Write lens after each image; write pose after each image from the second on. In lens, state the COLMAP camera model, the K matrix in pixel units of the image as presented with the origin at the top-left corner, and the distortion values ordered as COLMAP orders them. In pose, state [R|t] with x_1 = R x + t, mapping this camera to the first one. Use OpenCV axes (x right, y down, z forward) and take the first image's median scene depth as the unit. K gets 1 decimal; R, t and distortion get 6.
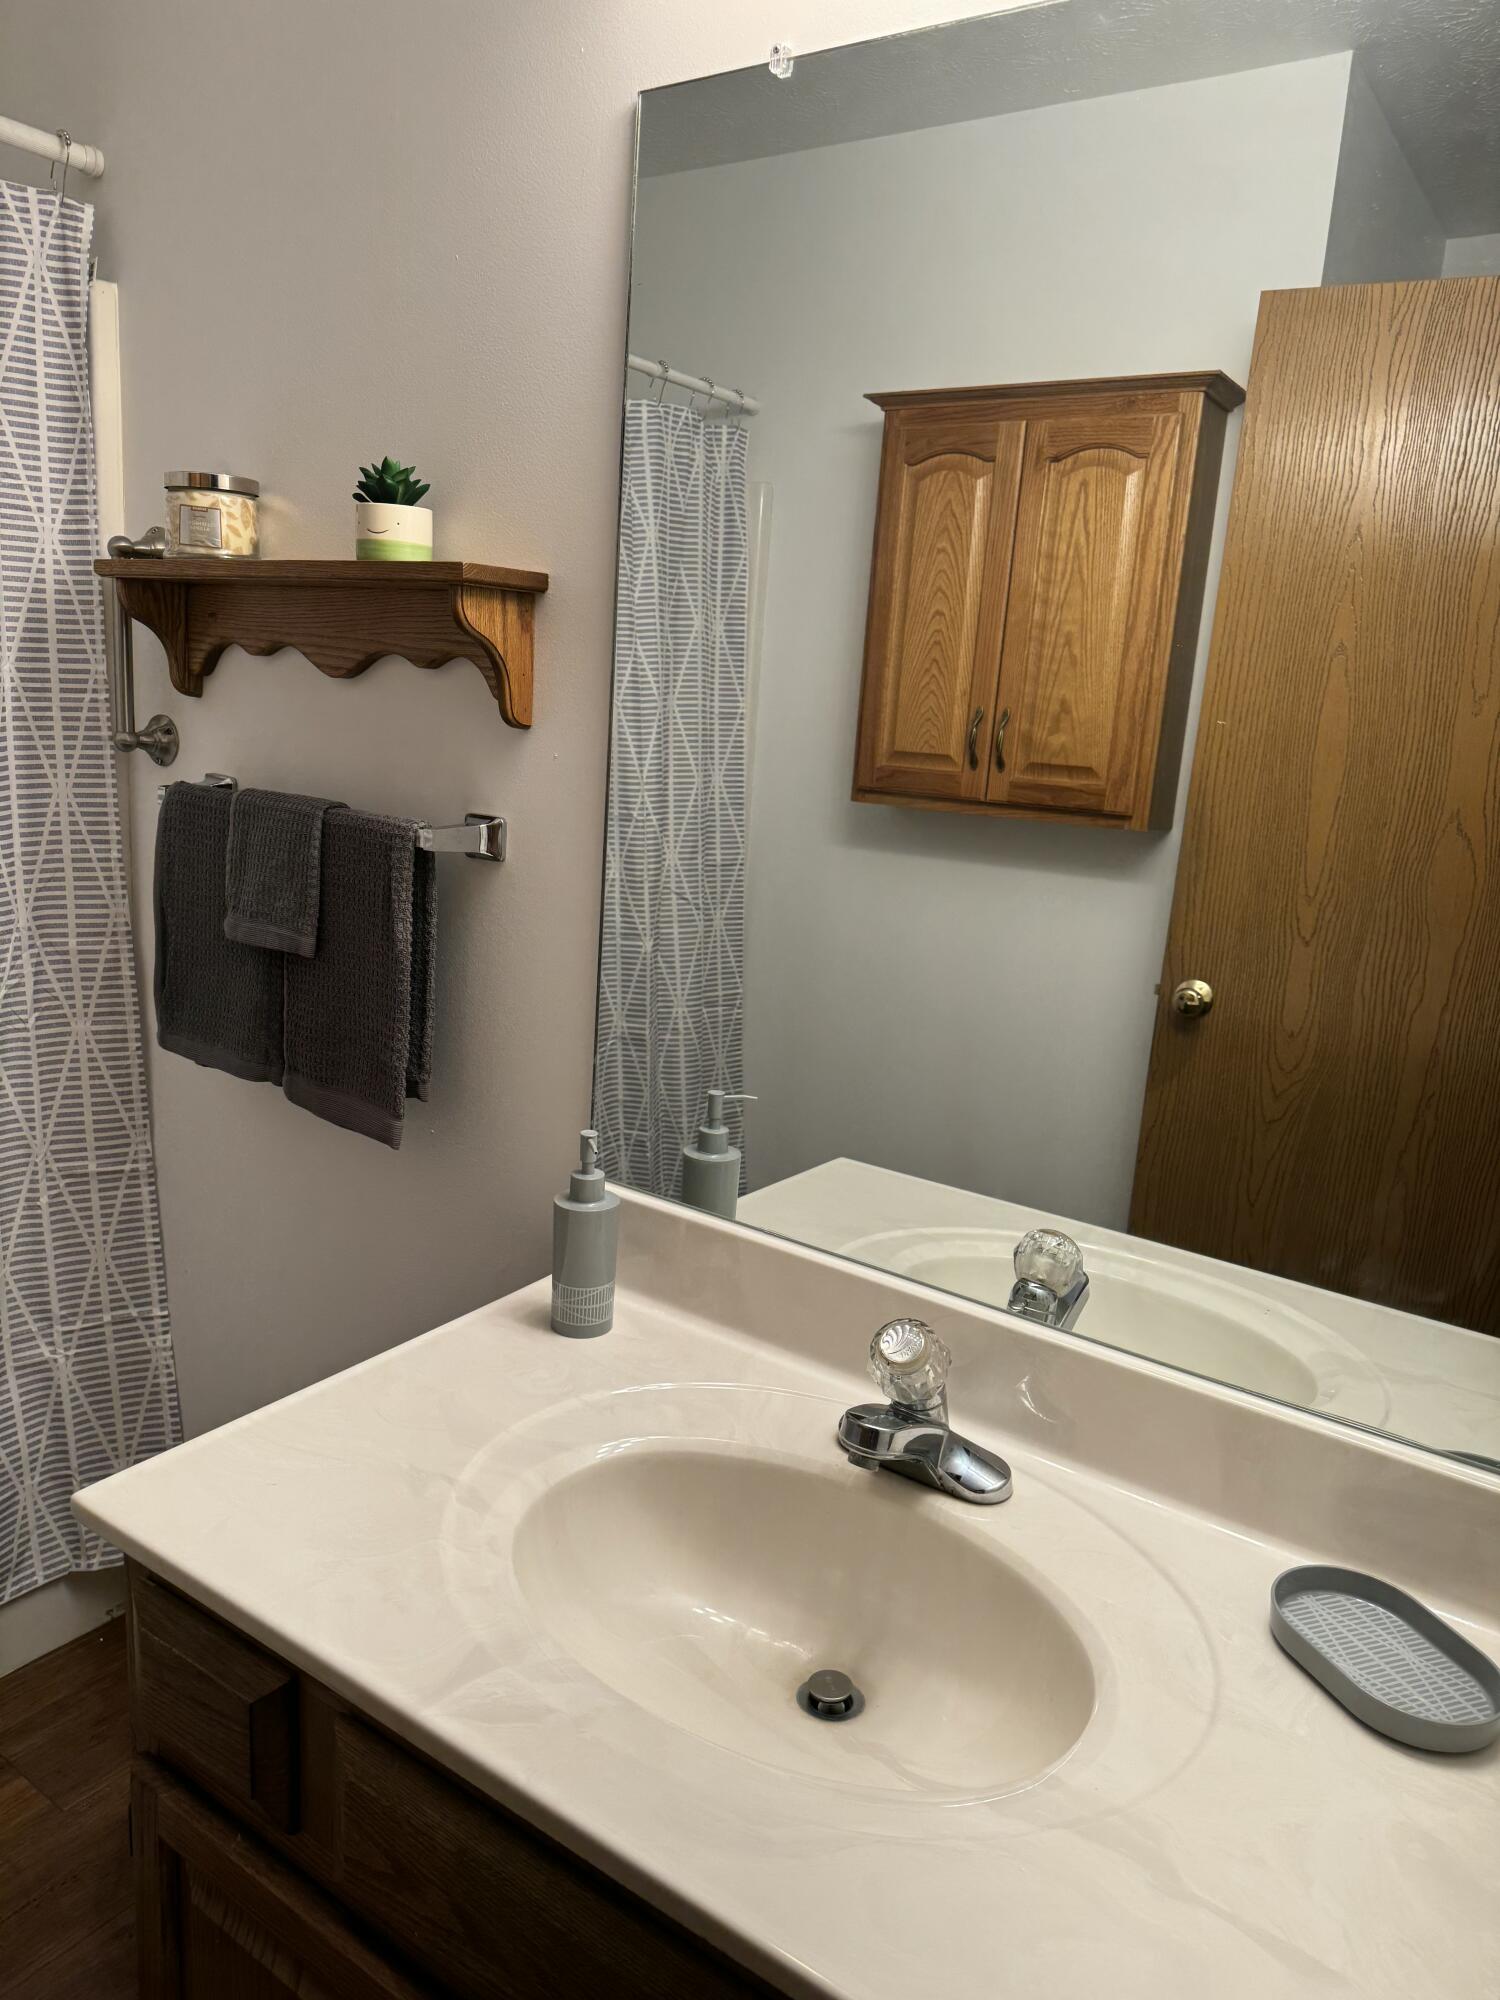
lens RADIAL K [[1428.0, 0, 759.1], [0, 1428.0, 1019.9], [0, 0, 1]] dist [0.088224, -0.103658]
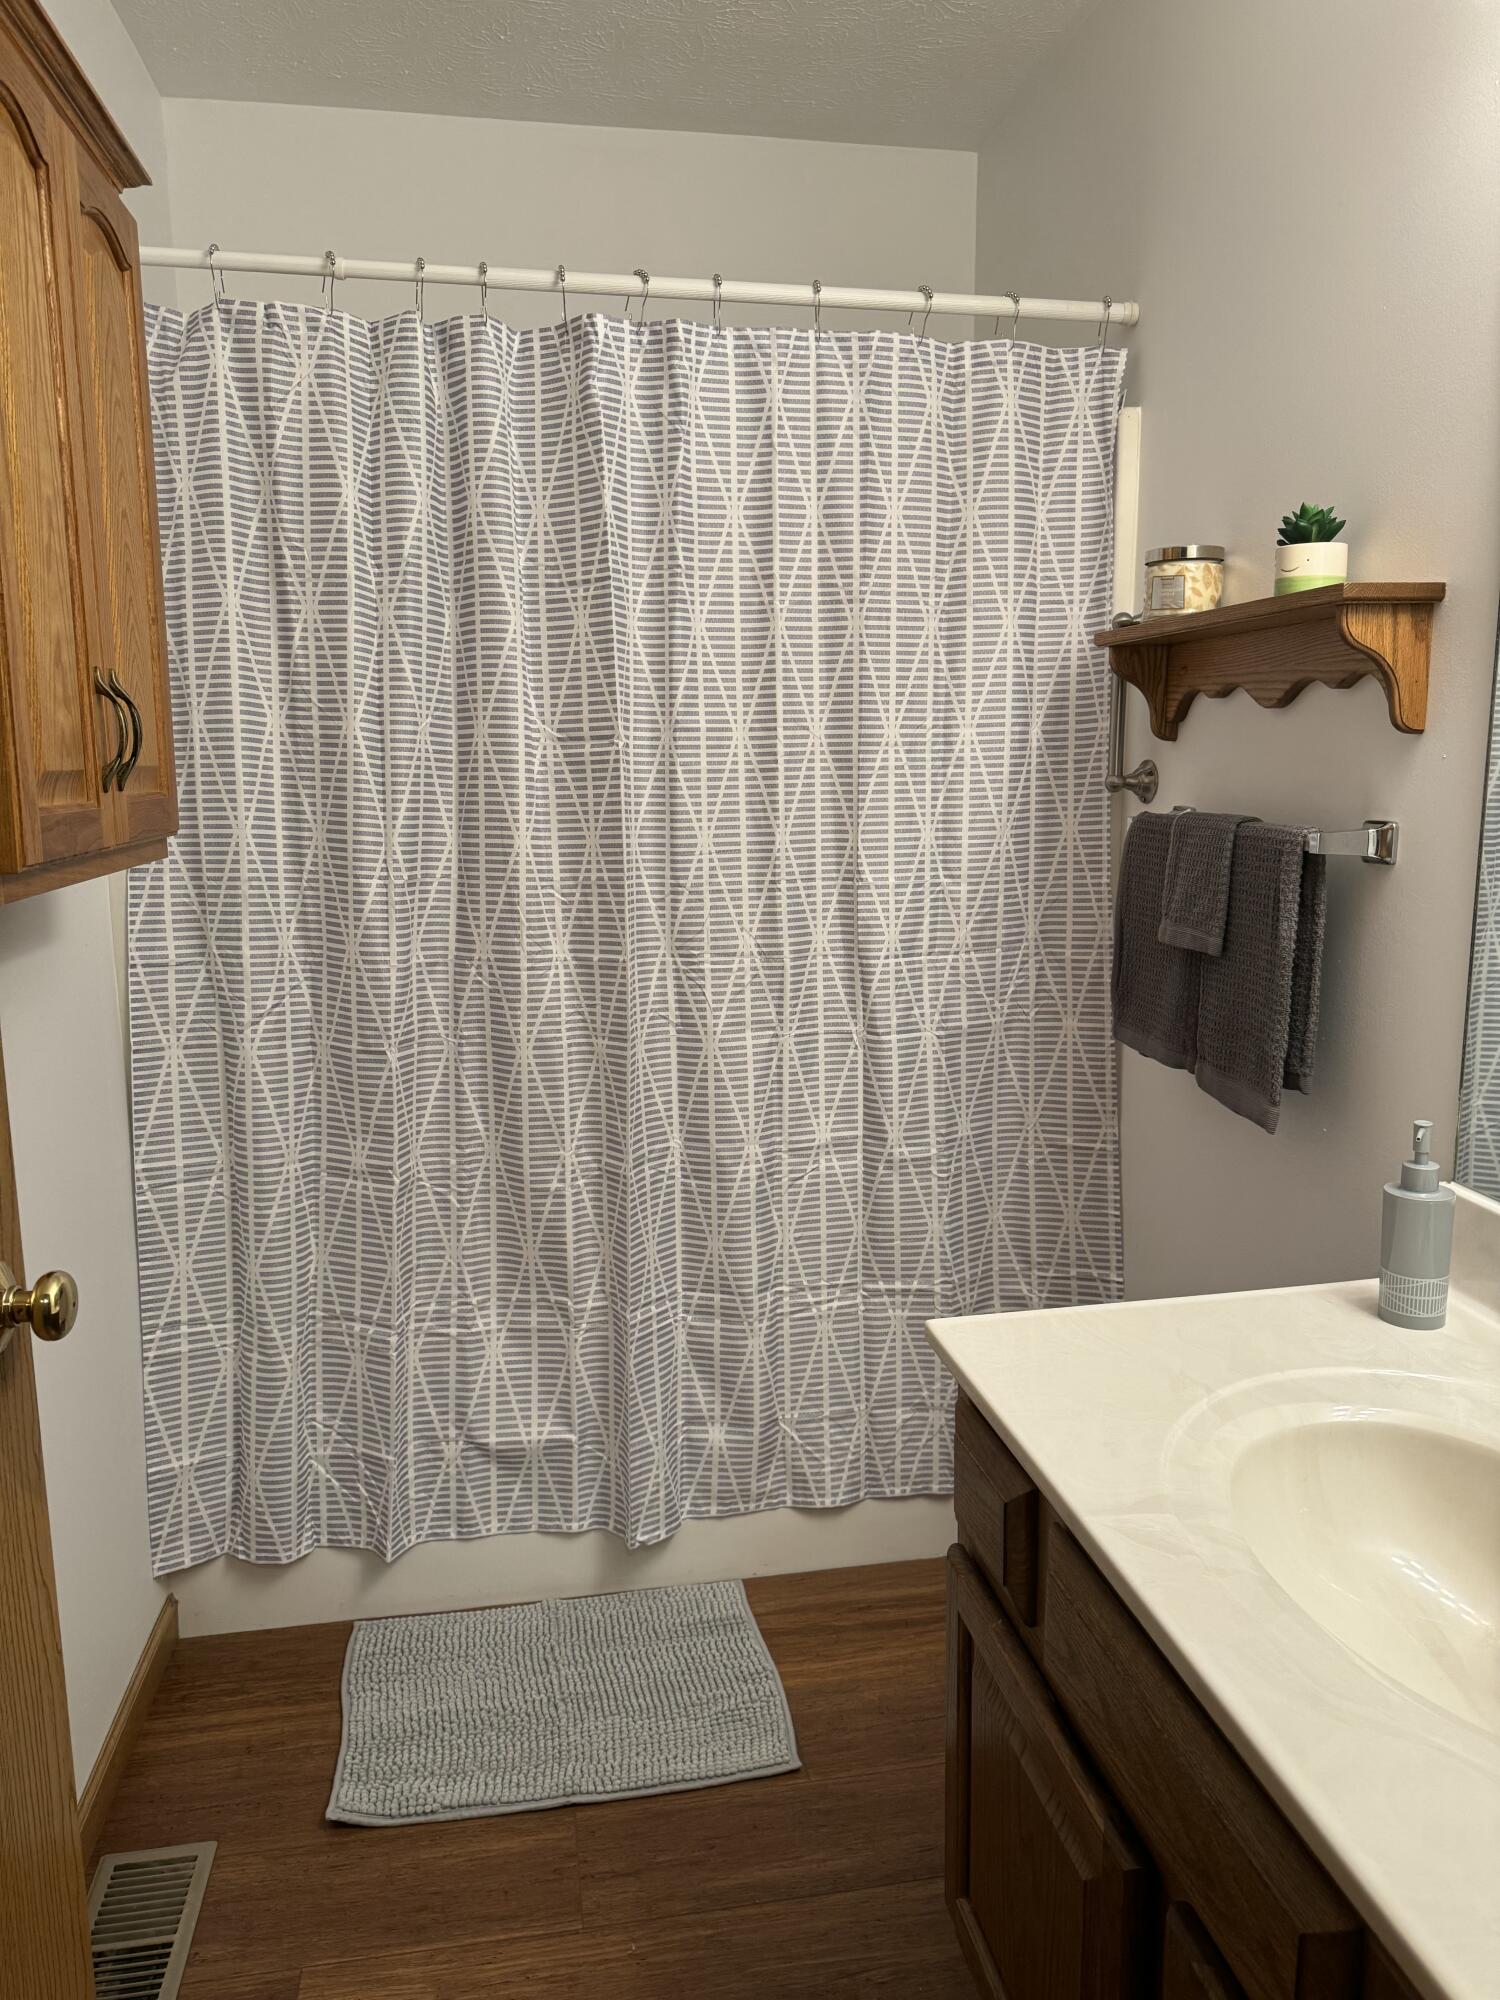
lens RADIAL K [[1412.3, 0, 747.4], [0, 1412.3, 1014.9], [0, 0, 1]] dist [0.170989, -0.364533]
pose [[0.716037, 0.057053, -0.695727, 0.208894], [-0.100601, 0.994684, -0.021968, 0.064225], [0.690775, 0.085721, 0.717971, -0.051671]]
